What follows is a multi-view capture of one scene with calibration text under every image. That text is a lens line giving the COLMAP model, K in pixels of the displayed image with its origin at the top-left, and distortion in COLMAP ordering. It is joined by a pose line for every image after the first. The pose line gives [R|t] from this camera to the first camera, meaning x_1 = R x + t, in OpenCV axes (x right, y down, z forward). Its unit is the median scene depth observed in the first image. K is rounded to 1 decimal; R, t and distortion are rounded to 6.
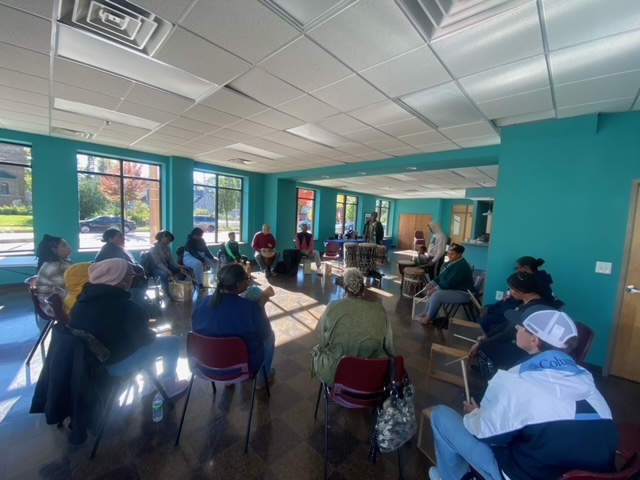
lens RADIAL K [[269.3, 0, 318.9], [0, 269.3, 242.2], [0, 0, 1]] dist [-0.016627, -0.007694]
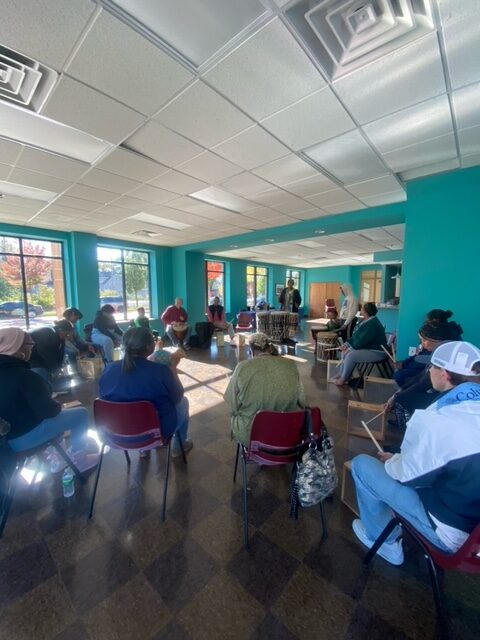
lens RADIAL K [[269.3, 0, 241.8], [0, 269.3, 322.3], [0, 0, 1]] dist [-0.016627, -0.007694]
pose [[0.997754, -0.056503, 0.035965, 0.007732], [0.055847, 0.998259, 0.019001, 0.045434], [-0.036976, -0.016950, 0.999172, 0.024993]]
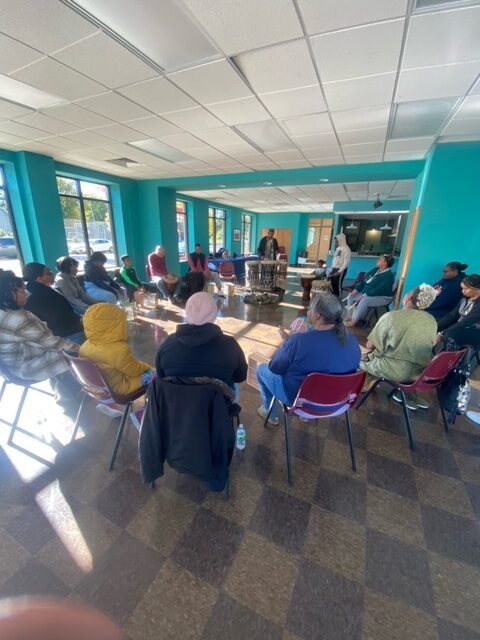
lens RADIAL K [[269.3, 0, 254.7], [0, 269.3, 328.3], [0, 0, 1]] dist [-0.016627, -0.007694]
pose [[0.938613, -0.136054, 0.317008, -0.565971], [0.054440, 0.965845, 0.253336, -0.017127], [-0.340648, -0.220527, 0.913962, 0.109116]]
